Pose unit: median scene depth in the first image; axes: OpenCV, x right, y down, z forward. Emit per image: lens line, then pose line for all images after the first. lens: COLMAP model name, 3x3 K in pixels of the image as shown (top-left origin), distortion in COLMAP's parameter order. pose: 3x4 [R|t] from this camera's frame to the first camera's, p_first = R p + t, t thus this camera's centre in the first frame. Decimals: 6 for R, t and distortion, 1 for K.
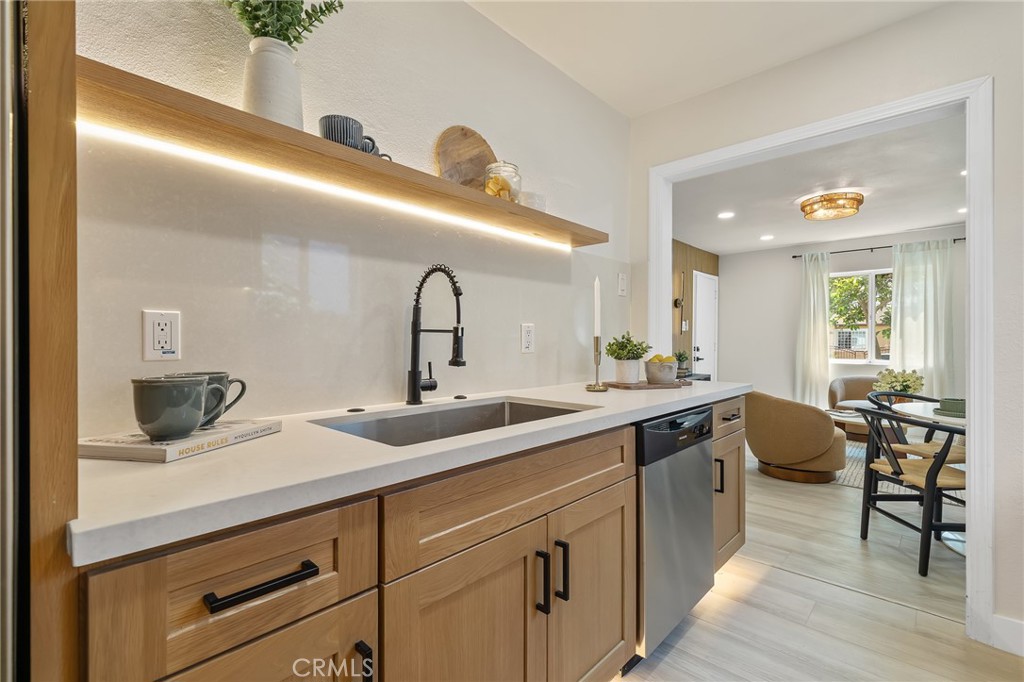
lens RADIAL K [[461.7, 0, 508.9], [0, 461.7, 343.7], [0, 0, 1]] dist [0.005734, 0.000426]
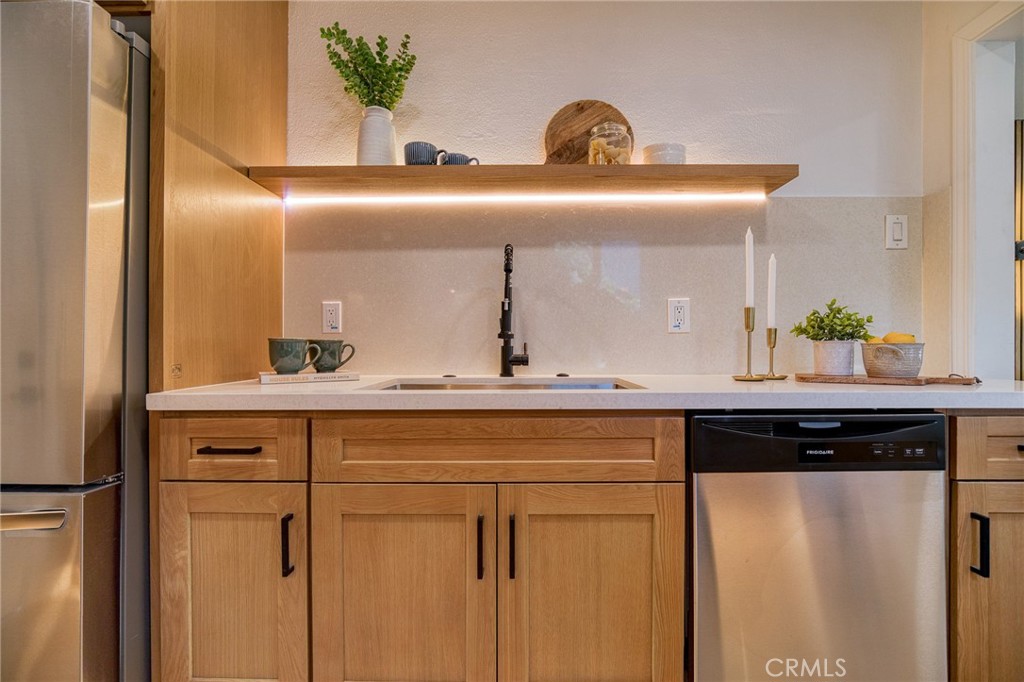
lens RADIAL K [[474.6, 0, 507.8], [0, 474.6, 337.6], [0, 0, 1]] dist [-0.000603, 0.000038]
pose [[0.672181, -0.011797, -0.740293, 0.542651], [0.000742, 0.999883, -0.015260, 0.048163], [0.740386, 0.009708, 0.672111, 0.215109]]
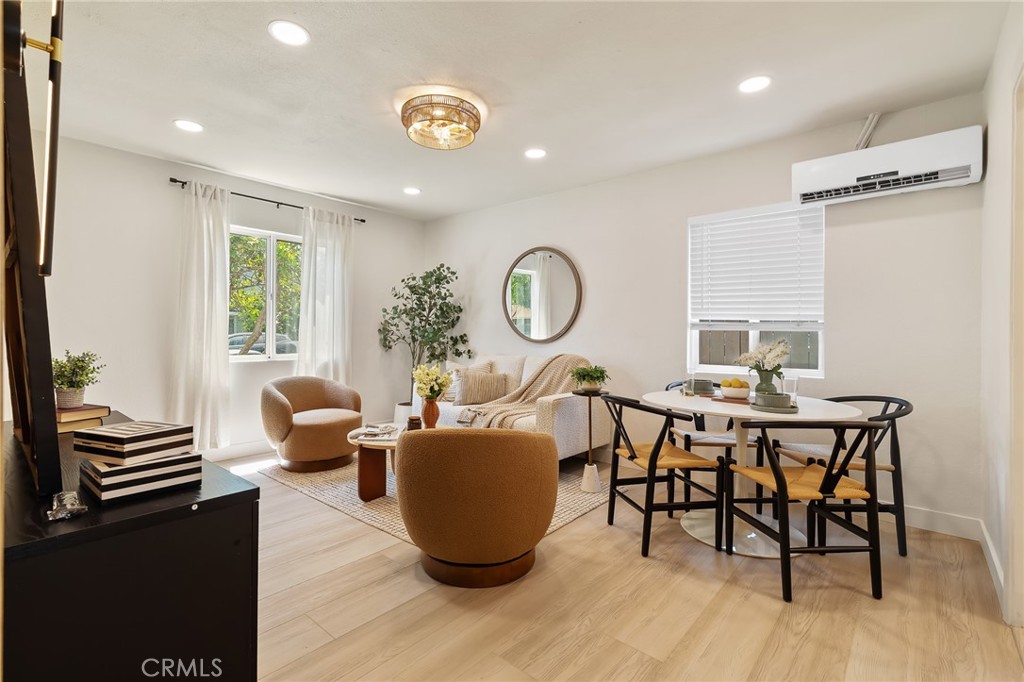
lens RADIAL K [[474.6, 0, 507.8], [0, 474.6, 337.6], [0, 0, 1]] dist [-0.000603, 0.000038]
pose [[-0.056991, -0.007056, 0.998350, 0.050838], [-0.006620, 0.999956, 0.006690, -0.005105], [-0.998353, -0.006228, -0.057035, 2.294977]]
